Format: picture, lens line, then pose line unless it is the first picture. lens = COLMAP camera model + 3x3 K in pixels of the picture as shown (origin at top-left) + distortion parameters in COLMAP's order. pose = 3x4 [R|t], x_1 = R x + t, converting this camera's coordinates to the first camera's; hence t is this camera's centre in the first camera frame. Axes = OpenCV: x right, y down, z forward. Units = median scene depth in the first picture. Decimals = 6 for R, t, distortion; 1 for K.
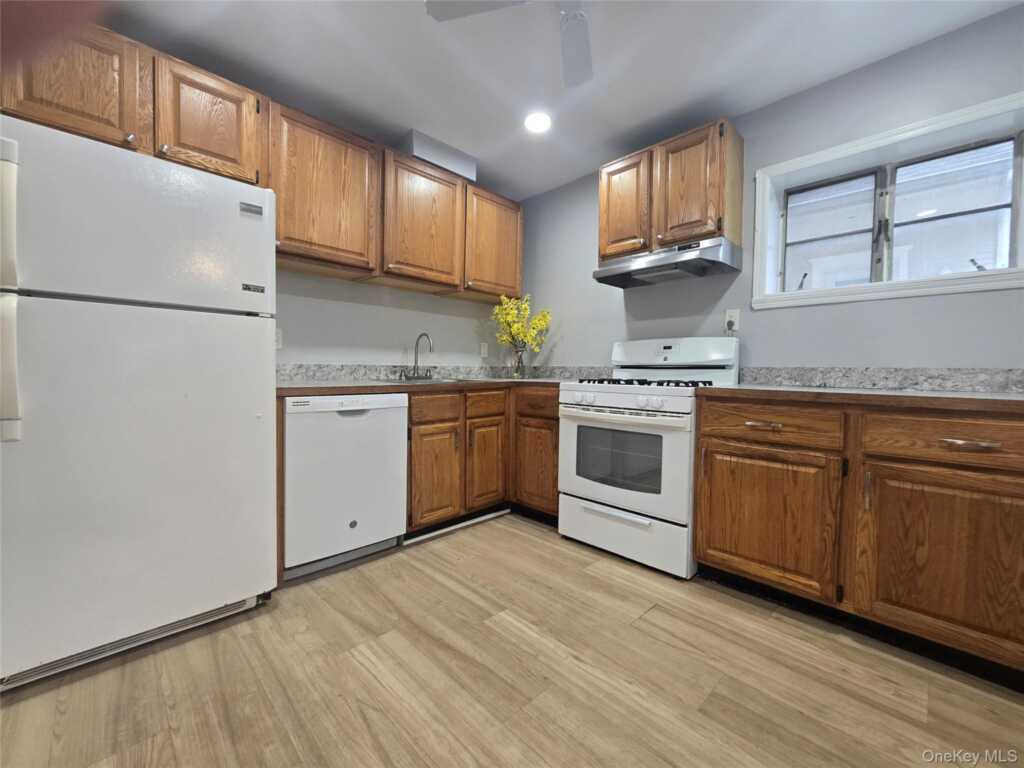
lens RADIAL K [[421.3, 0, 509.7], [0, 421.3, 379.9], [0, 0, 1]] dist [-0.000627, 0.000919]
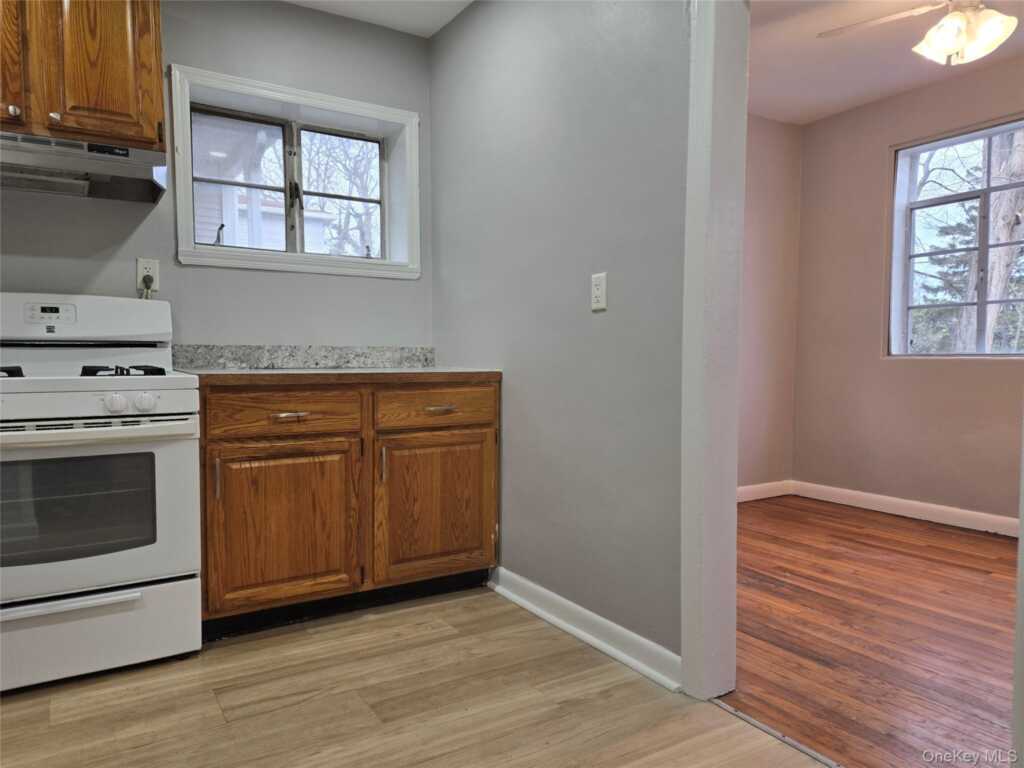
lens RADIAL K [[702.7, 0, 512.0], [0, 702.7, 384.0], [0, 0, 1]] dist [0.087113, -0.078419]
pose [[0.214341, -0.056771, 0.975108, -0.660572], [0.022873, 0.998327, 0.053095, -0.020061], [-0.976491, 0.010923, 0.215281, 0.259422]]
